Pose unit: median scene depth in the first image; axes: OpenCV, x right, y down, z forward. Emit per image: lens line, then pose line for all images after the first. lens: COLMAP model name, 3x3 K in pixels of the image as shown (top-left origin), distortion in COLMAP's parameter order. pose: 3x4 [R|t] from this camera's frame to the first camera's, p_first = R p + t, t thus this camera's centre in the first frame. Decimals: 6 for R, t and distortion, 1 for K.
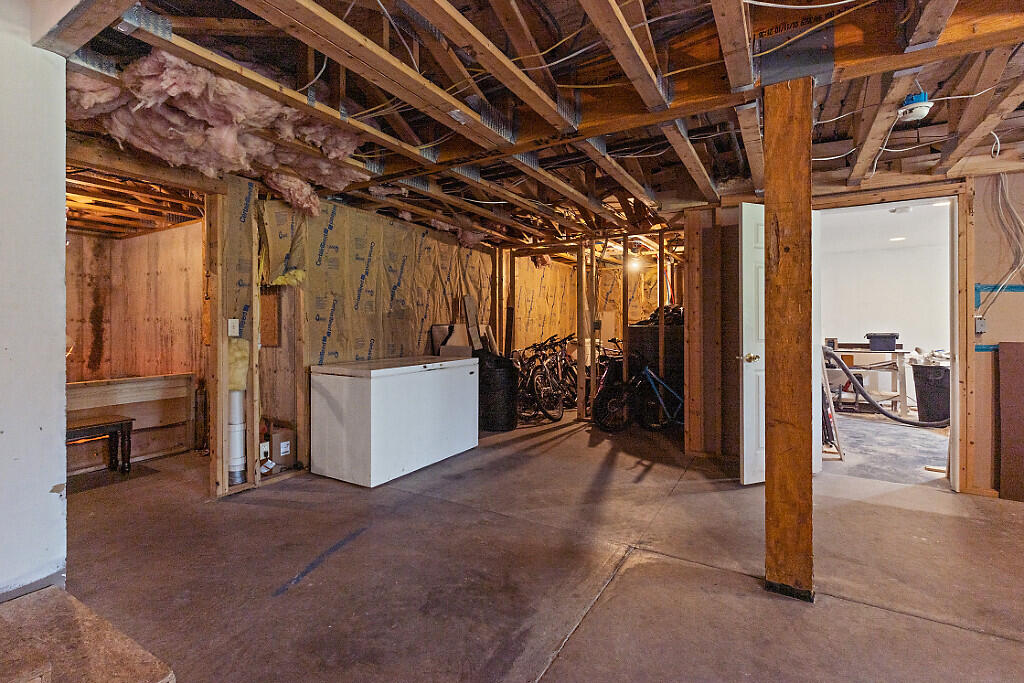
lens RADIAL K [[464.1, 0, 499.0], [0, 464.1, 324.0], [0, 0, 1]] dist [0.000431, 0.000105]
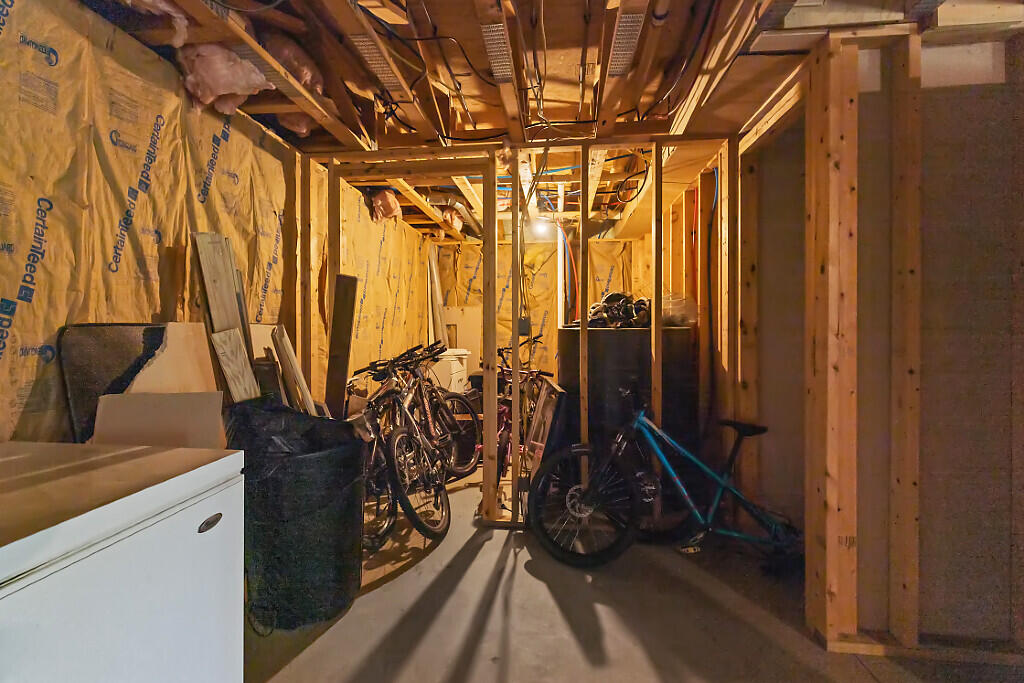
lens RADIAL K [[468.4, 0, 490.6], [0, 468.4, 330.3], [0, 0, 1]] dist [0.001269, 0.000151]
pose [[0.913831, -0.001799, 0.406091, -0.019344], [-0.001504, 0.999968, 0.007815, 0.002395], [-0.406092, -0.007753, 0.913799, 0.573465]]
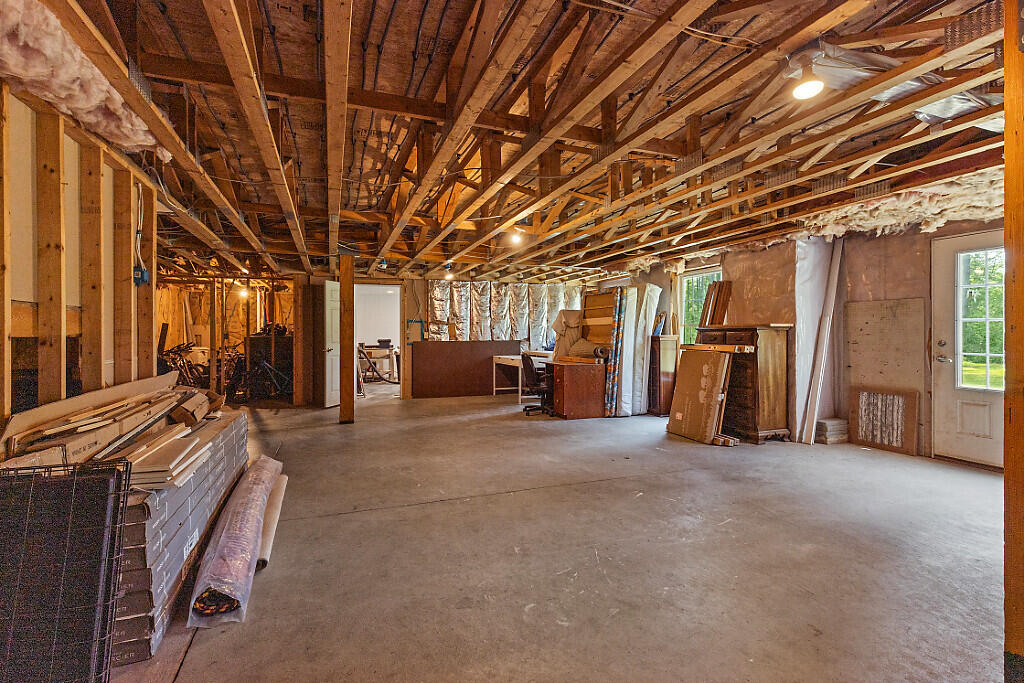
lens RADIAL K [[459.9, 0, 508.1], [0, 459.9, 337.2], [0, 0, 1]] dist [-0.000453, 0.000002]
pose [[0.602035, -0.004087, 0.798459, -0.421811], [-0.000201, 0.999986, 0.005270, 0.000440], [-0.798470, -0.003334, 0.602026, -0.606783]]
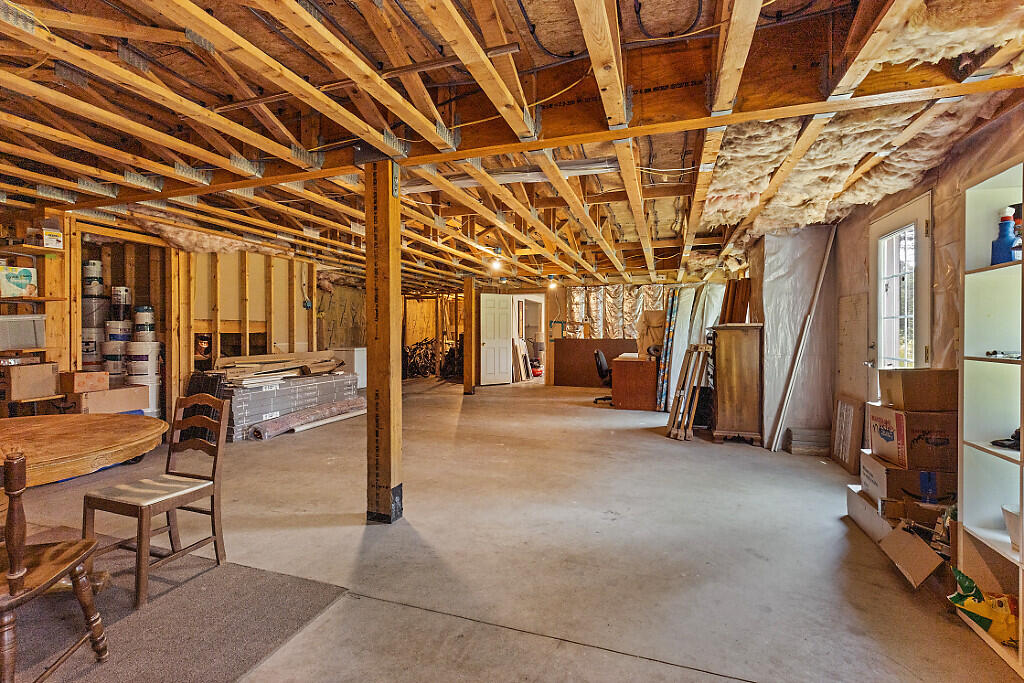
lens RADIAL K [[474.9, 0, 508.9], [0, 474.9, 333.0], [0, 0, 1]] dist [-0.019149, 0.000127]
pose [[0.971550, 0.004367, 0.236795, -0.025379], [-0.004715, 0.999988, 0.000907, -0.001545], [-0.236788, -0.001998, 0.971559, -1.272706]]
